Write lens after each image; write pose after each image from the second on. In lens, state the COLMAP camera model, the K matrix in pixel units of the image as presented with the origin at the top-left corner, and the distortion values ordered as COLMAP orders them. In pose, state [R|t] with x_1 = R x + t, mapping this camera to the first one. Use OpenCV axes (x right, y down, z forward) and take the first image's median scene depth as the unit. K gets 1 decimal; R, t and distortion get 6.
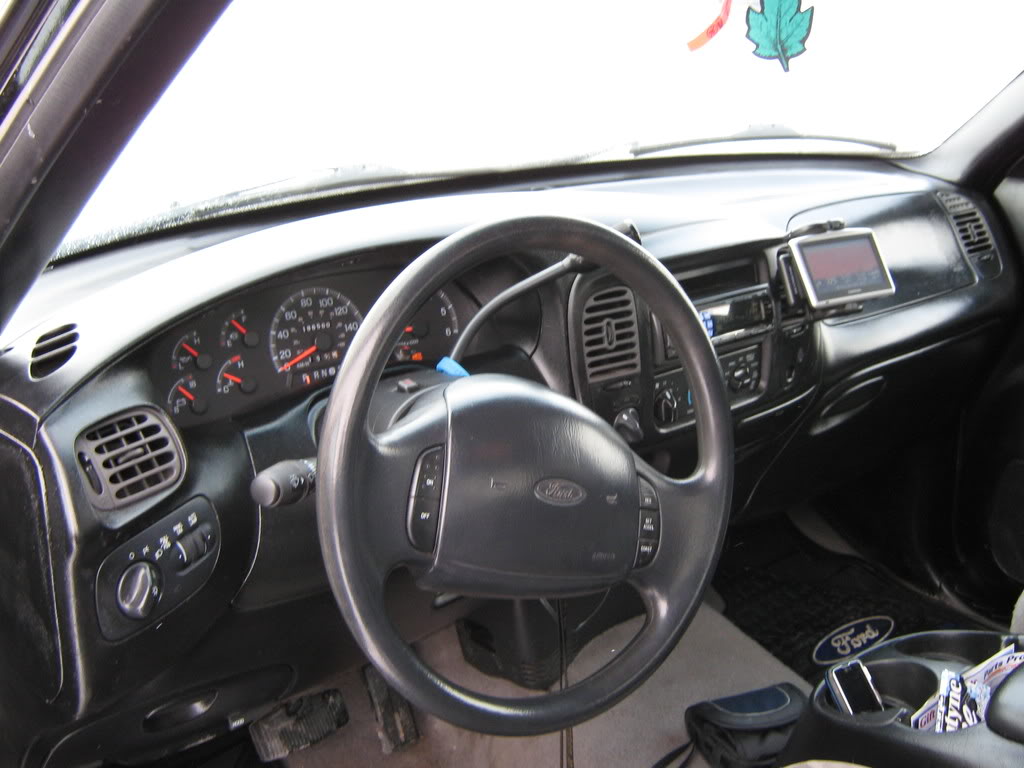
lens RADIAL K [[1175.7, 0, 534.9], [0, 1175.7, 383.7], [0, 0, 1]] dist [-0.087224, 0.014040]
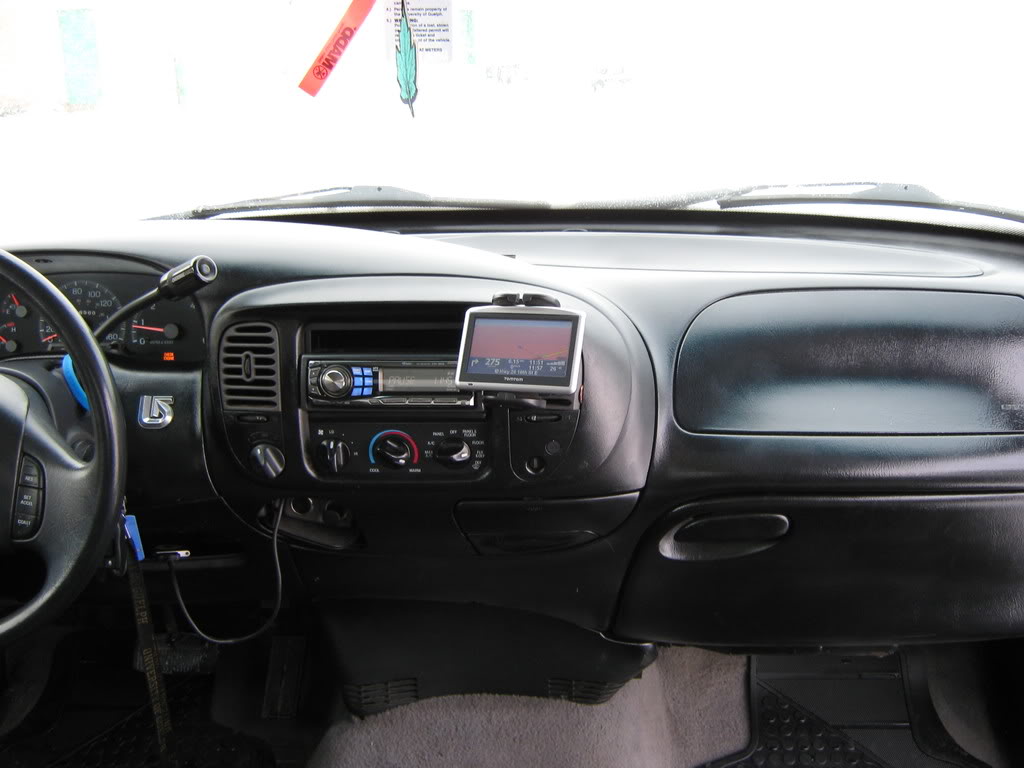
lens RADIAL K [[1175.7, 0, 534.9], [0, 1175.7, 383.7], [0, 0, 1]] dist [-0.087224, 0.014040]
pose [[0.710176, 0.197362, -0.675794, 0.931044], [-0.206932, 0.976018, 0.067581, -0.148231], [0.672926, 0.091849, 0.733986, 0.423842]]
